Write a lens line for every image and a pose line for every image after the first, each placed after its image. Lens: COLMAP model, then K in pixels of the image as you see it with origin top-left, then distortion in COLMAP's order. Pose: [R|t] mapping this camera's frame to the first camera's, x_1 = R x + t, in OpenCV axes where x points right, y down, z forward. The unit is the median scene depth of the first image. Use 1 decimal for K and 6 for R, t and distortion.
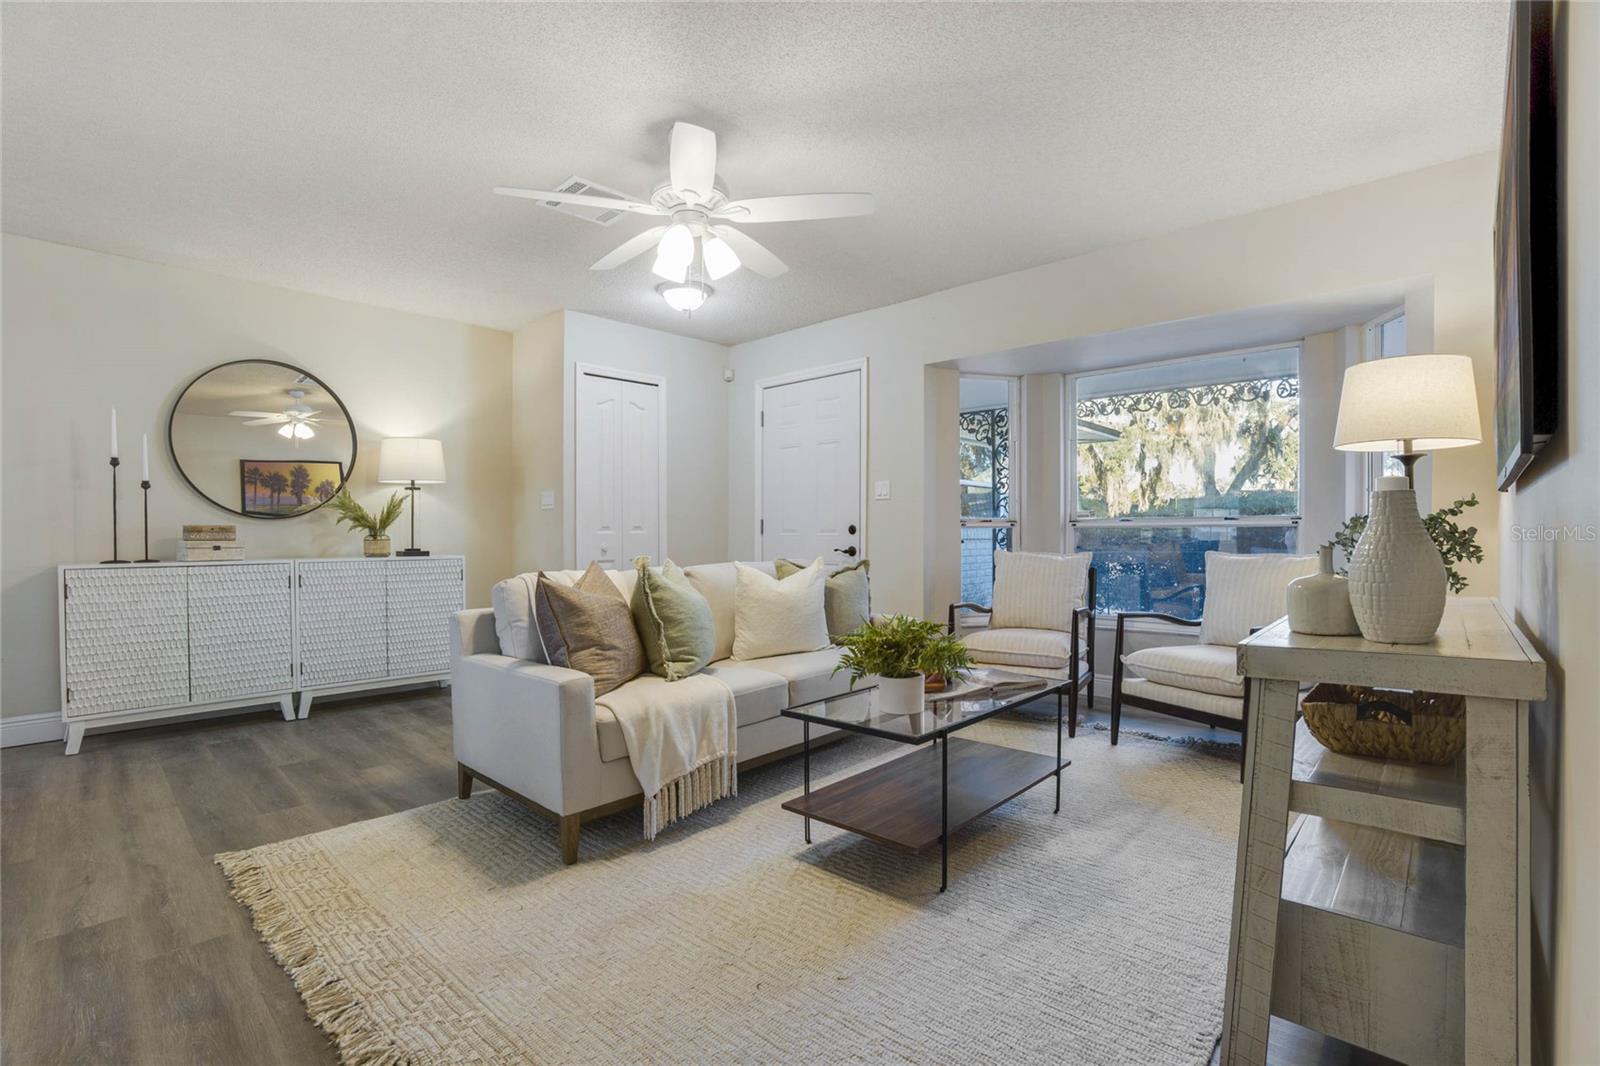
lens RADIAL K [[732.4, 0, 807.3], [0, 732.4, 536.4], [0, 0, 1]] dist [-0.070723, 0.022688]
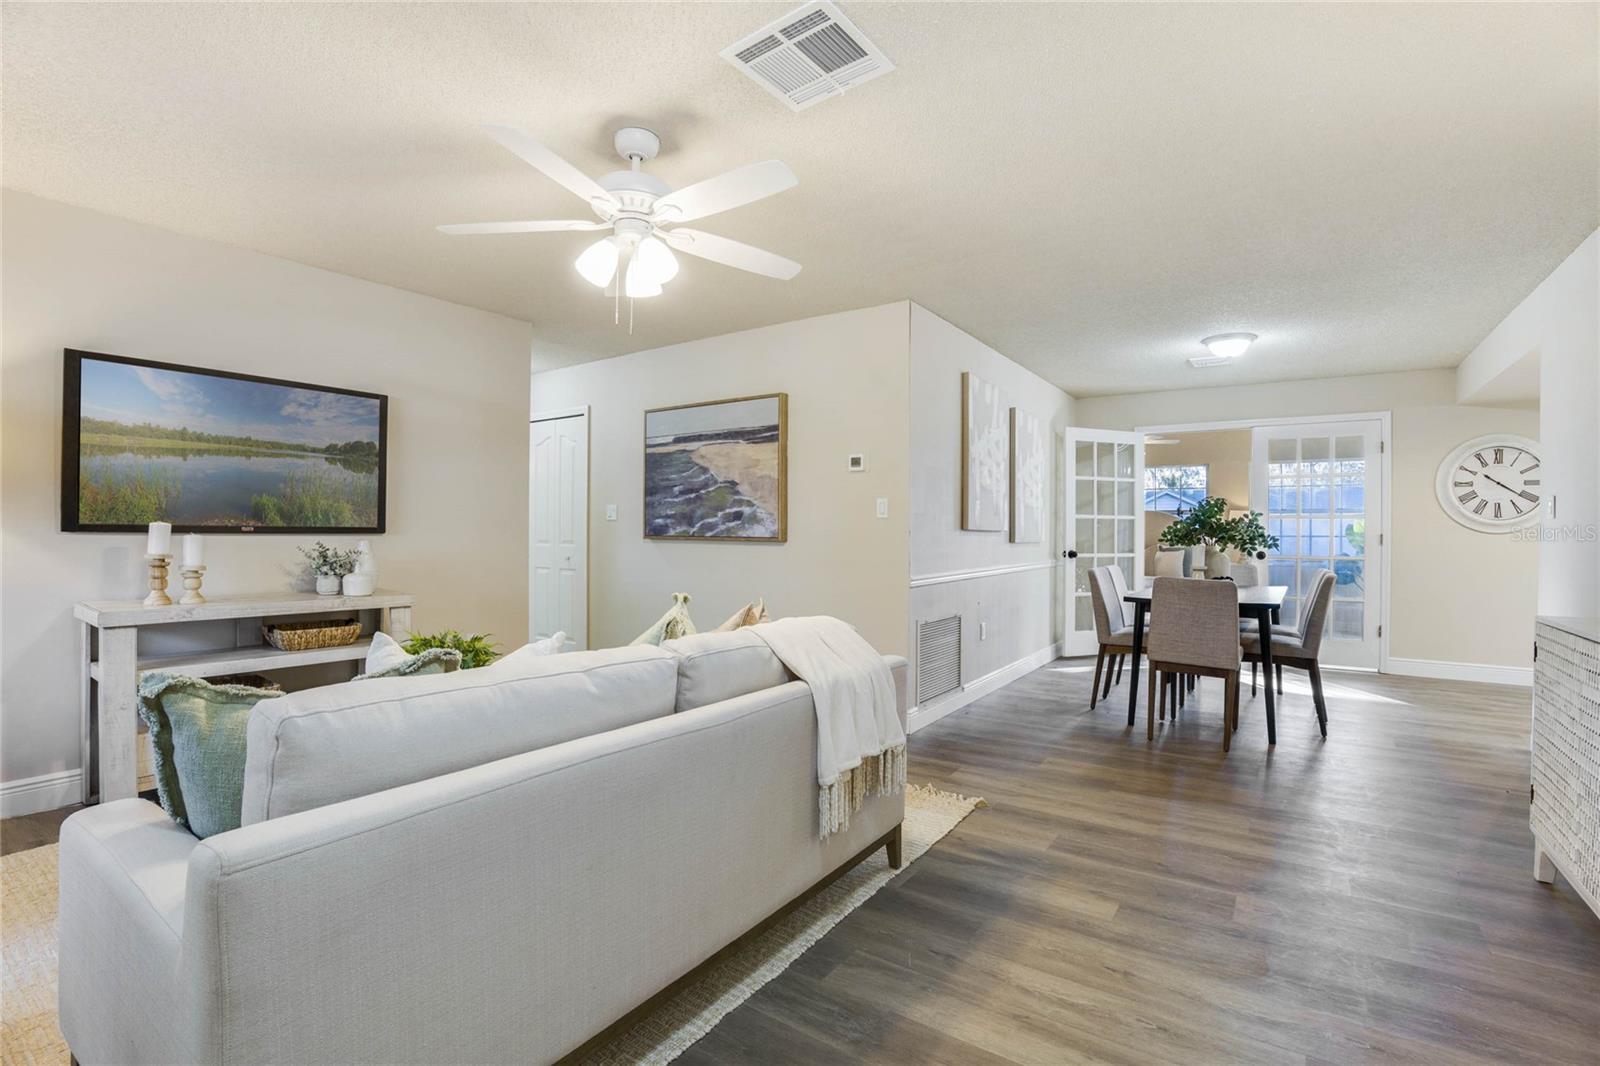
lens RADIAL K [[732.4, 0, 807.3], [0, 732.4, 536.4], [0, 0, 1]] dist [-0.070723, 0.022688]
pose [[-0.988212, -0.004288, -0.153034, -0.235316], [-0.005769, 0.999941, 0.009229, -0.054246], [0.152985, 0.010003, -0.988178, 1.902853]]
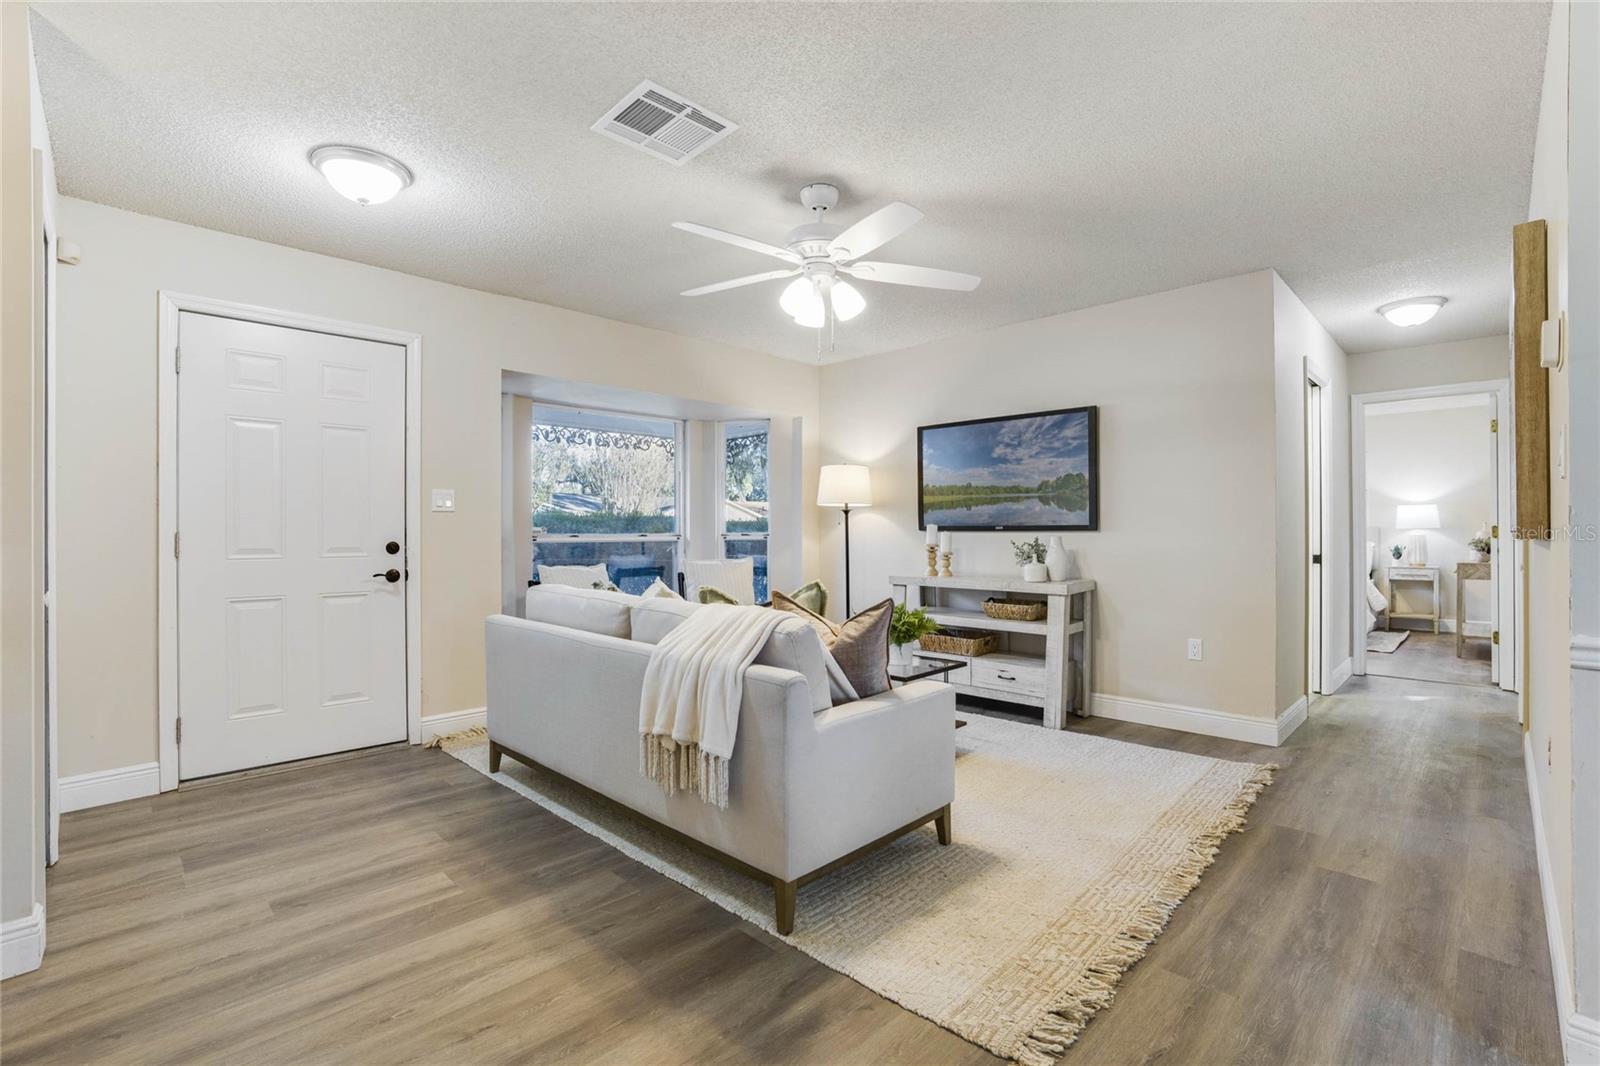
lens RADIAL K [[730.8, 0, 800.0], [0, 730.8, 533.0], [0, 0, 1]] dist [-0.057555, 0.023295]
pose [[0.025142, 0.002673, 0.999680, -1.229441], [0.006339, 0.999976, -0.002833, -0.035900], [-0.999664, 0.006408, 0.025124, 0.981929]]
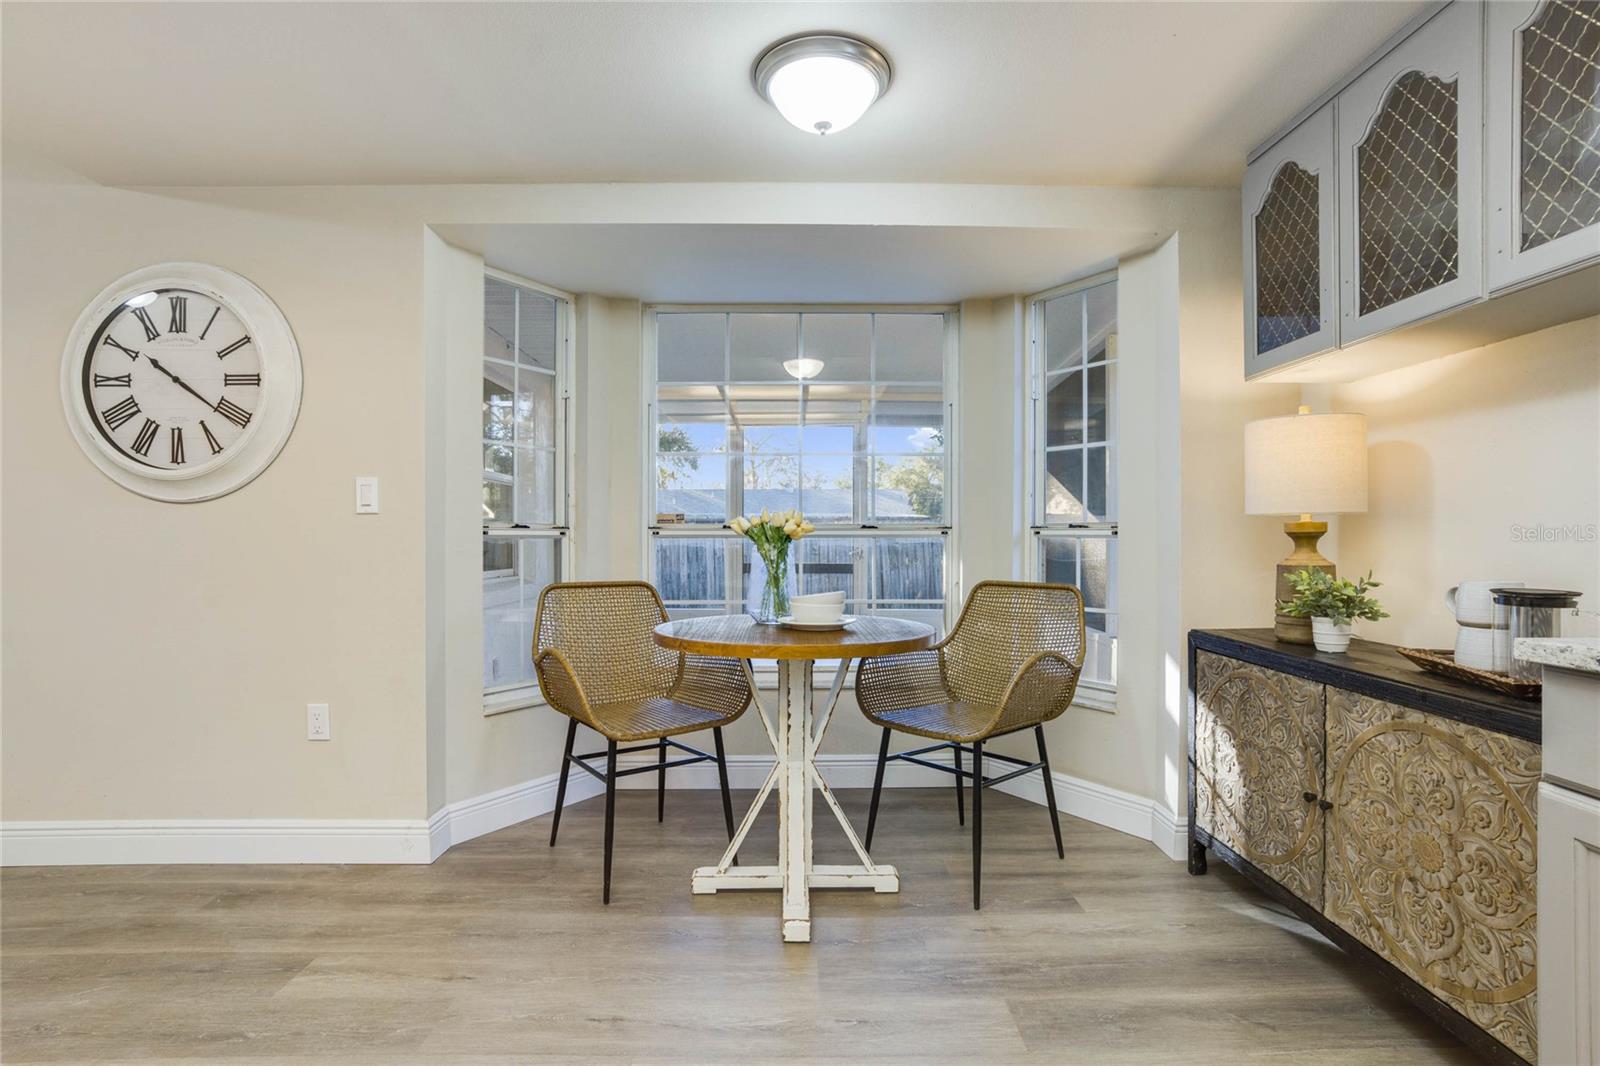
lens RADIAL K [[756.5, 0, 800.0], [0, 756.5, 533.0], [0, 0, 1]] dist [-0.018854, 0.006829]
pose [[-0.715820, 0.009359, -0.698222, -2.397166], [0.007804, 0.999955, 0.005402, -0.019429], [0.698241, -0.001582, -0.715861, 1.370048]]
